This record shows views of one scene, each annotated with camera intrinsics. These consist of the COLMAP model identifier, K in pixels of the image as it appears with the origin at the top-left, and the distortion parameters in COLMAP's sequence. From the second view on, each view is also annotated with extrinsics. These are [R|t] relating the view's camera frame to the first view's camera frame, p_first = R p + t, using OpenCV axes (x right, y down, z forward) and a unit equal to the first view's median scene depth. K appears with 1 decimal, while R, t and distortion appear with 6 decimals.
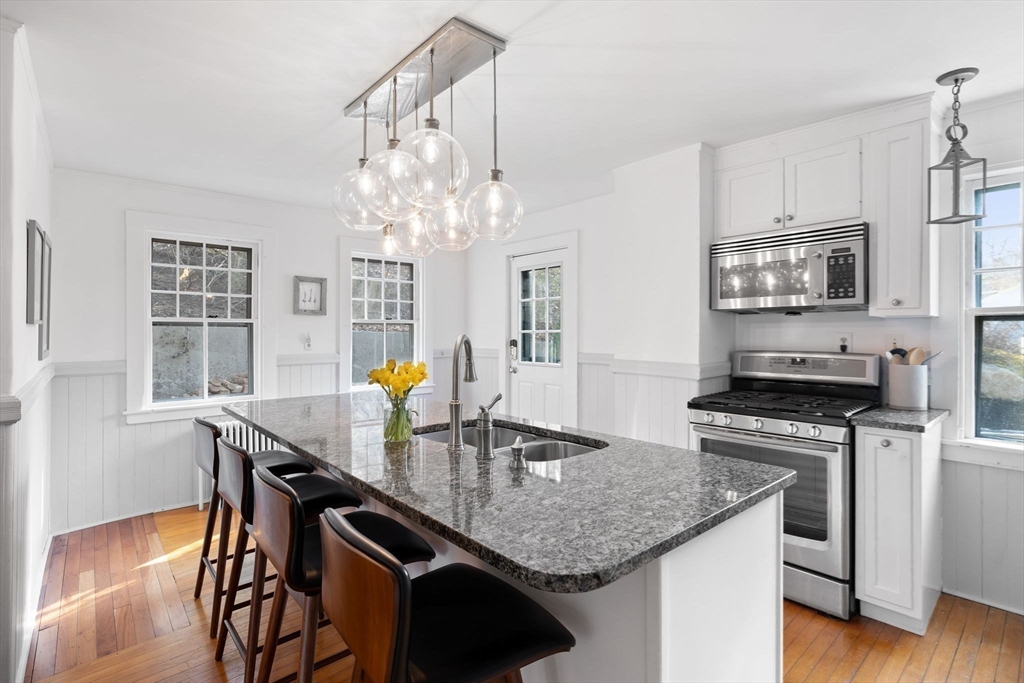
lens RADIAL K [[489.1, 0, 509.8], [0, 489.1, 333.9], [0, 0, 1]] dist [-0.009628, 0.001907]
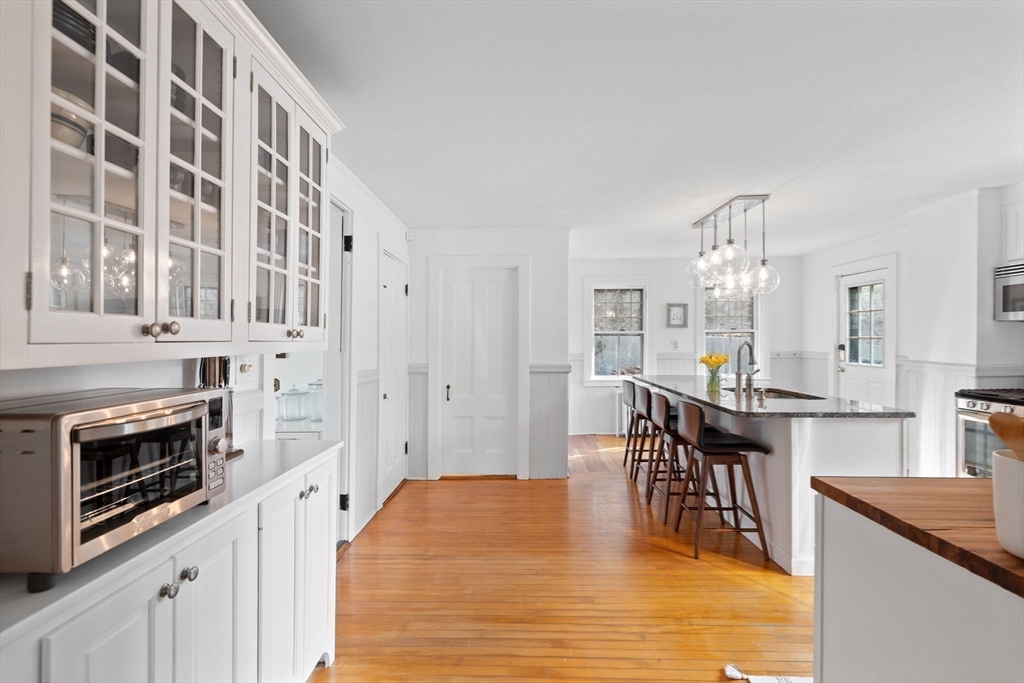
lens RADIAL K [[465.9, 0, 508.0], [0, 465.9, 340.5], [0, 0, 1]] dist [-0.002740, 0.000022]
pose [[0.733970, 0.001434, -0.679181, 0.314149], [0.001670, 0.999991, 0.003916, -0.006719], [0.679180, -0.004009, 0.733961, -0.706019]]
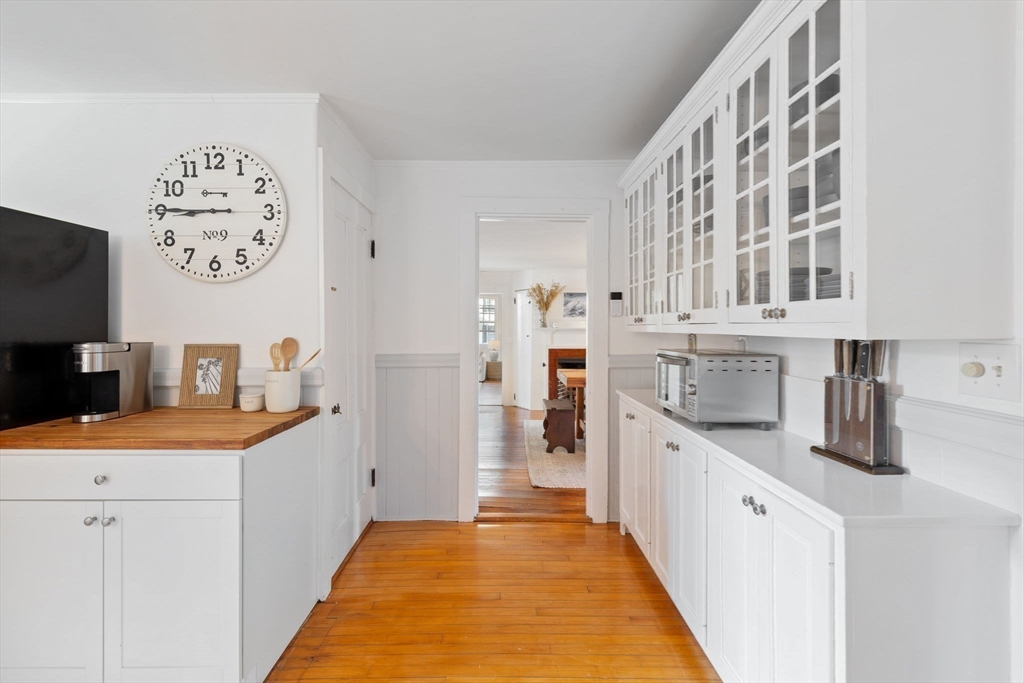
lens RADIAL K [[434.9, 0, 503.5], [0, 434.9, 332.6], [0, 0, 1]] dist [0.000828, -0.000237]
pose [[-0.757141, -0.009053, 0.653189, -0.348829], [-0.004793, 0.999954, 0.008304, 0.003664], [-0.653234, 0.003157, -0.757150, 0.043886]]
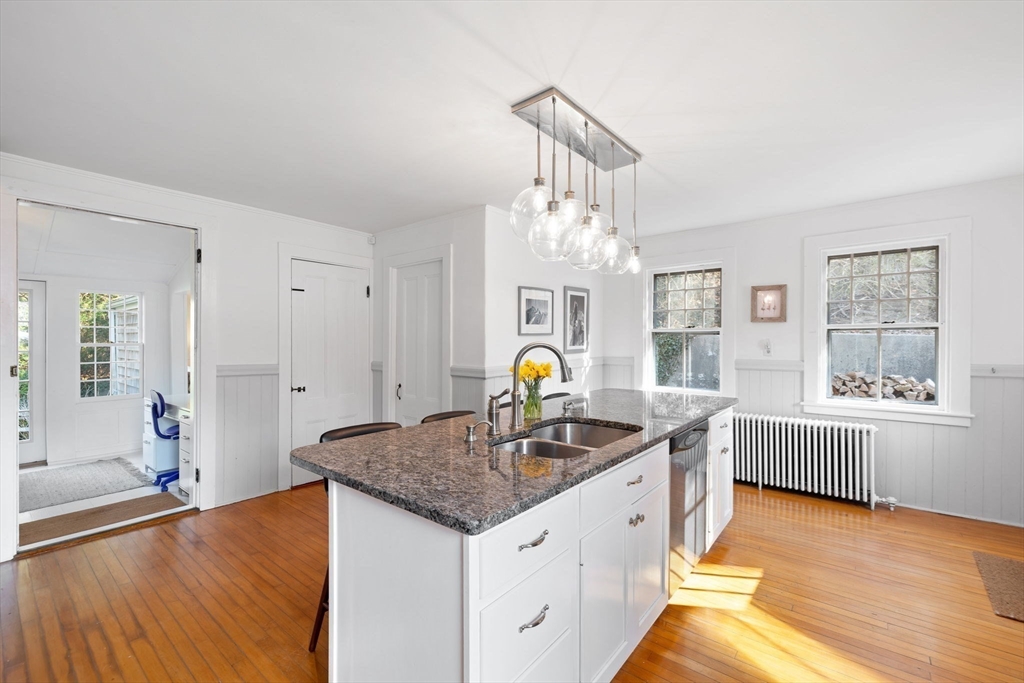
lens RADIAL K [[434.9, 0, 506.2], [0, 434.9, 337.8], [0, 0, 1]] dist [0.000828, -0.000237]
pose [[0.164174, 0.000948, -0.986431, 0.616329], [-0.001911, 0.999998, 0.000643, -0.007866], [0.986430, 0.001779, 0.164175, 0.449570]]
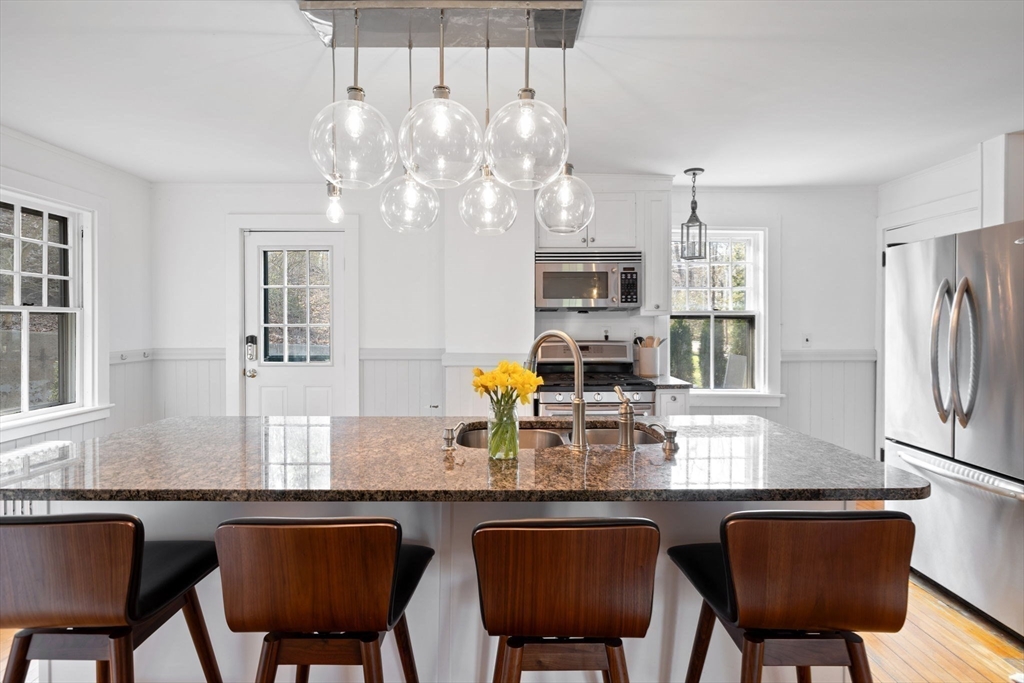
lens RADIAL K [[489.1, 0, 508.7], [0, 489.1, 333.3], [0, 0, 1]] dist [-0.009628, 0.001907]
pose [[0.655474, -0.012954, 0.755107, -0.540146], [0.002480, 0.999884, 0.015000, -0.004449], [-0.755214, -0.007959, 0.655430, 0.275624]]
